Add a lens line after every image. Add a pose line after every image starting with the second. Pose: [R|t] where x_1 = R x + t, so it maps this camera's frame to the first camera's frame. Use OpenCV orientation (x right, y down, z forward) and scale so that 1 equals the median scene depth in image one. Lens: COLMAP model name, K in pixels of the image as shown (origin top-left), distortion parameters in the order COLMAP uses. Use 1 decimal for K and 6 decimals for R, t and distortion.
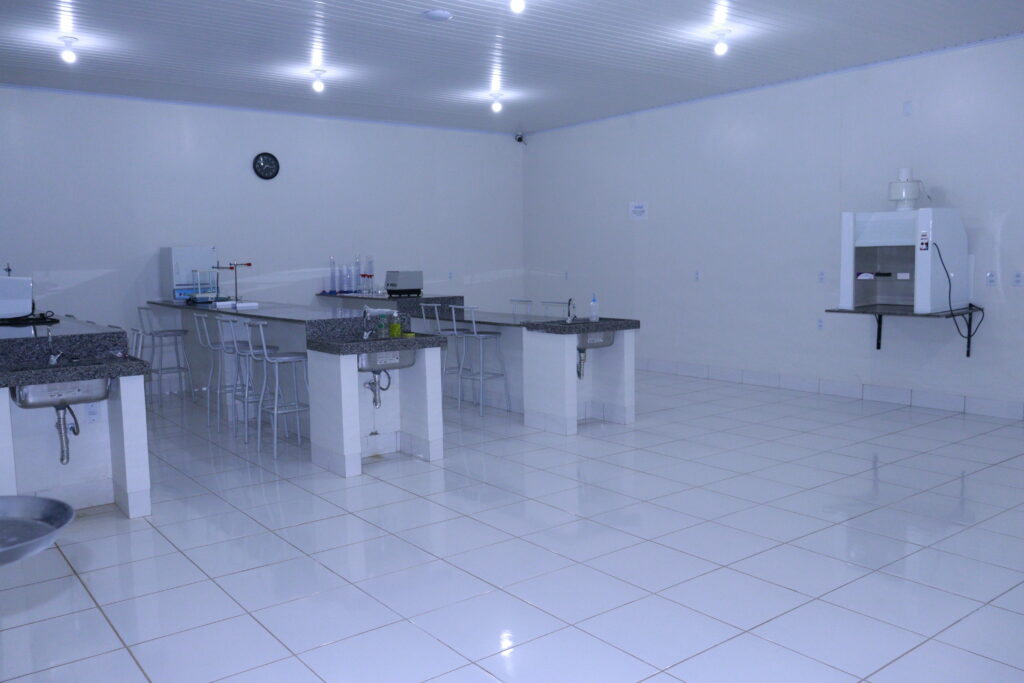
lens RADIAL K [[823.6, 0, 512.0], [0, 823.6, 341.5], [0, 0, 1]] dist [-0.006127, -0.001965]
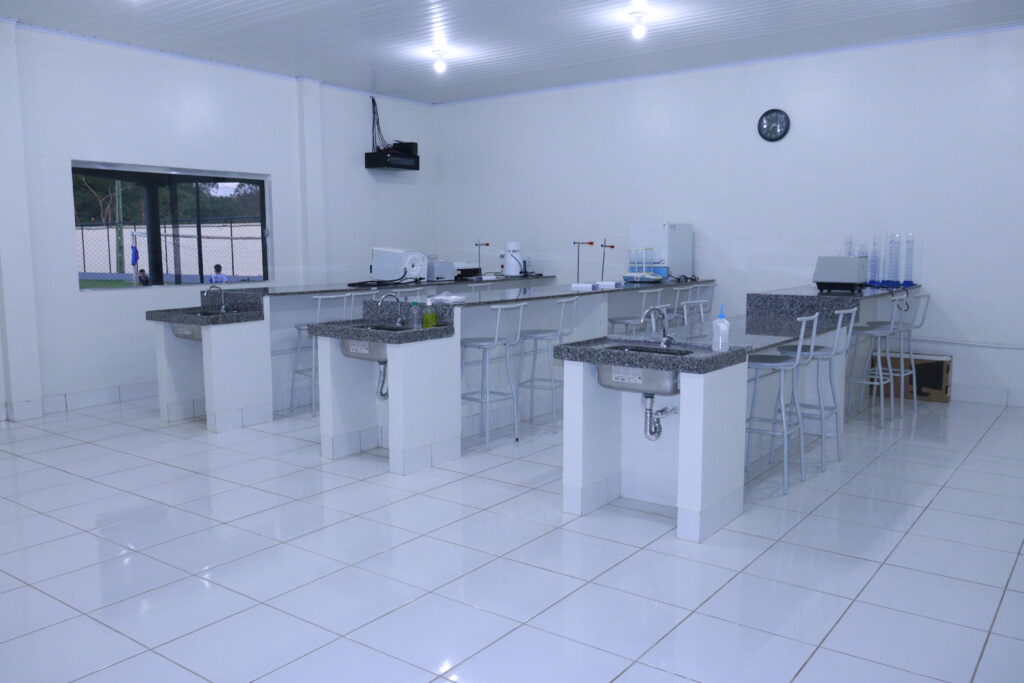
lens RADIAL K [[859.5, 0, 512.0], [0, 859.5, 341.5], [0, 0, 1]] dist [-0.003689, -0.000901]
pose [[0.262419, 0.139141, -0.954869, 0.611451], [-0.097496, 0.988309, 0.117220, -0.086091], [0.960016, 0.062335, 0.272917, 0.620196]]
